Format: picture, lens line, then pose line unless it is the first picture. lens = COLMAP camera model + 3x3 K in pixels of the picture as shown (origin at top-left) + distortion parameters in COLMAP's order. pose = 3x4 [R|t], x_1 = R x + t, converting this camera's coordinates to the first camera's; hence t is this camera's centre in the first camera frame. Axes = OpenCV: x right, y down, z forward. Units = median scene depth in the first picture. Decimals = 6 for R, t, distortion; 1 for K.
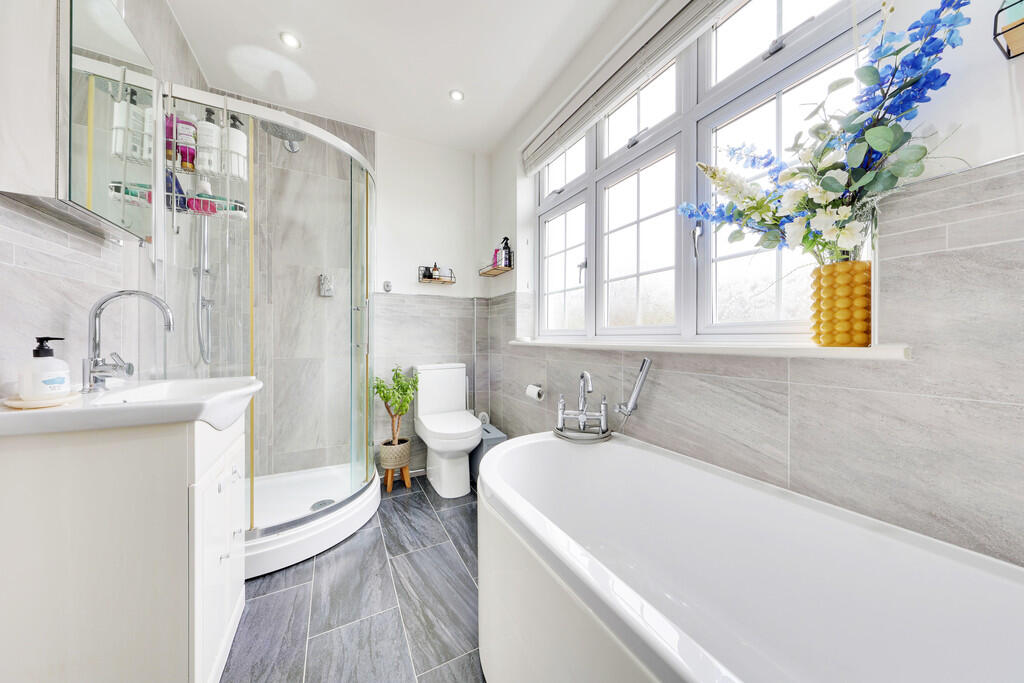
lens RADIAL K [[336.9, 0, 510.4], [0, 336.9, 341.6], [0, 0, 1]] dist [0.000872, 0.000048]
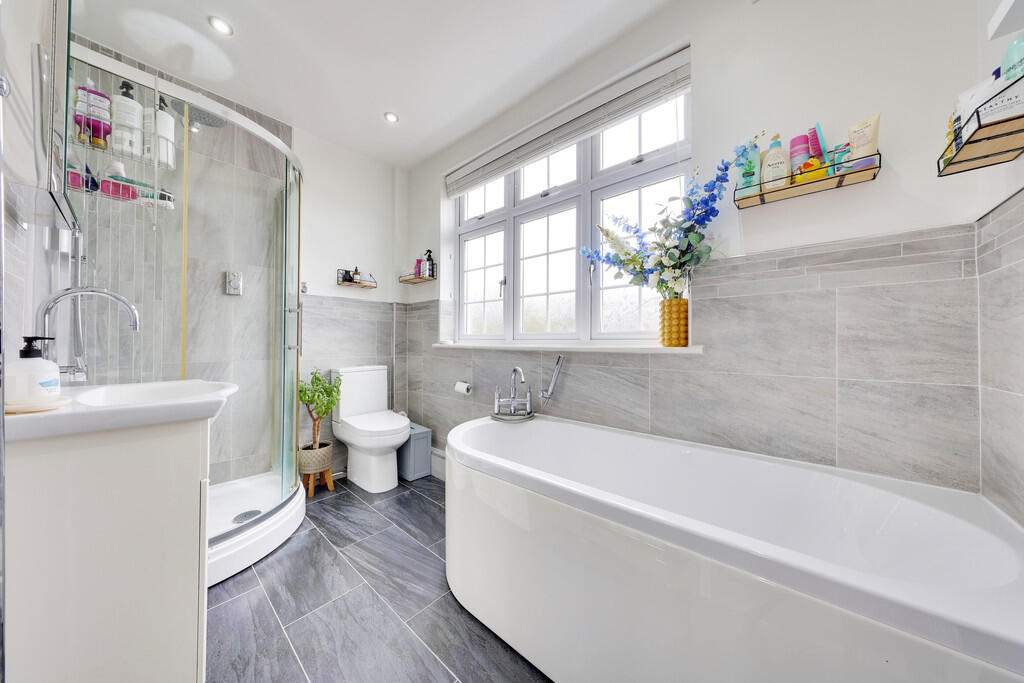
lens RADIAL K [[331.7, 0, 509.6], [0, 331.7, 341.8], [0, 0, 1]] dist [-0.000127, 0.000109]
pose [[0.933073, 0.005279, 0.359648, -0.254690], [-0.001224, 0.999933, -0.011502, 0.005607], [-0.359684, 0.010293, 0.933017, -0.173473]]
